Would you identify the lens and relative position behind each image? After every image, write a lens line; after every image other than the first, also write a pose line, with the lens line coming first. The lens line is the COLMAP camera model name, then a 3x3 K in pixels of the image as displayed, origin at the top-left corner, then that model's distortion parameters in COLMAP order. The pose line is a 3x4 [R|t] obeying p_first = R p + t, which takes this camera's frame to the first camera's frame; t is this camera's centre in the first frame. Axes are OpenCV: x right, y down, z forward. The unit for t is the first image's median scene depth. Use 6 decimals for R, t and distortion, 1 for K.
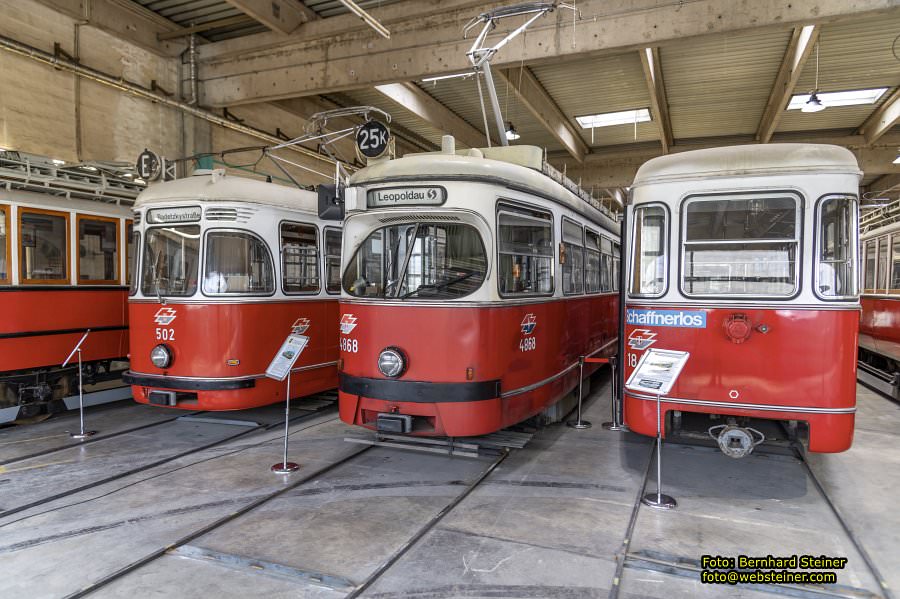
lens RADIAL K [[604.5, 0, 448.8], [0, 604.5, 300.9], [0, 0, 1]] dist [0.001978, 0.004498]
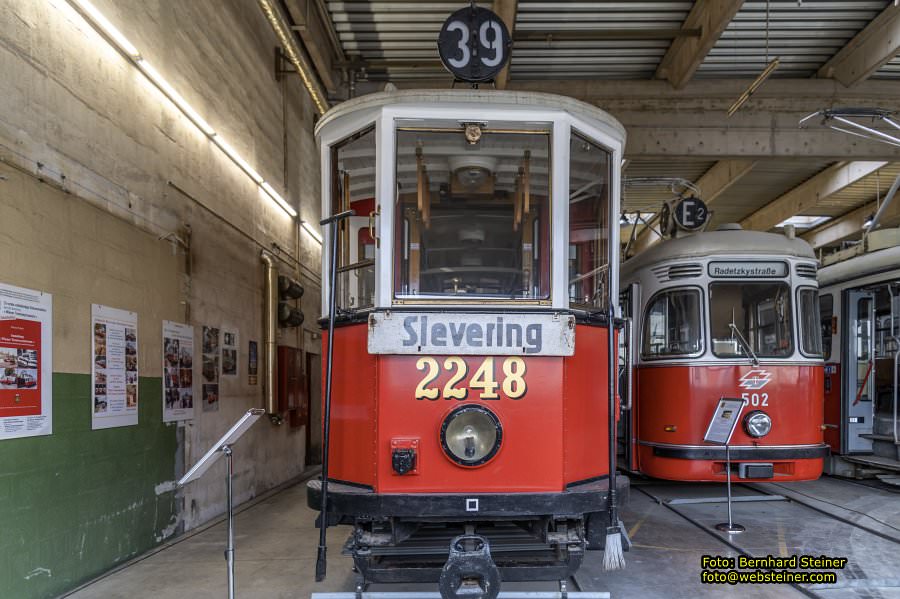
lens RADIAL K [[619.7, 0, 453.5], [0, 619.7, 373.0], [0, 0, 1]] dist [-0.009039, -0.002038]
pose [[0.917341, 0.000035, 0.398102, -0.866433], [0.018600, 0.998904, -0.042947, 0.032338], [-0.397667, 0.046802, 0.916335, 0.230051]]
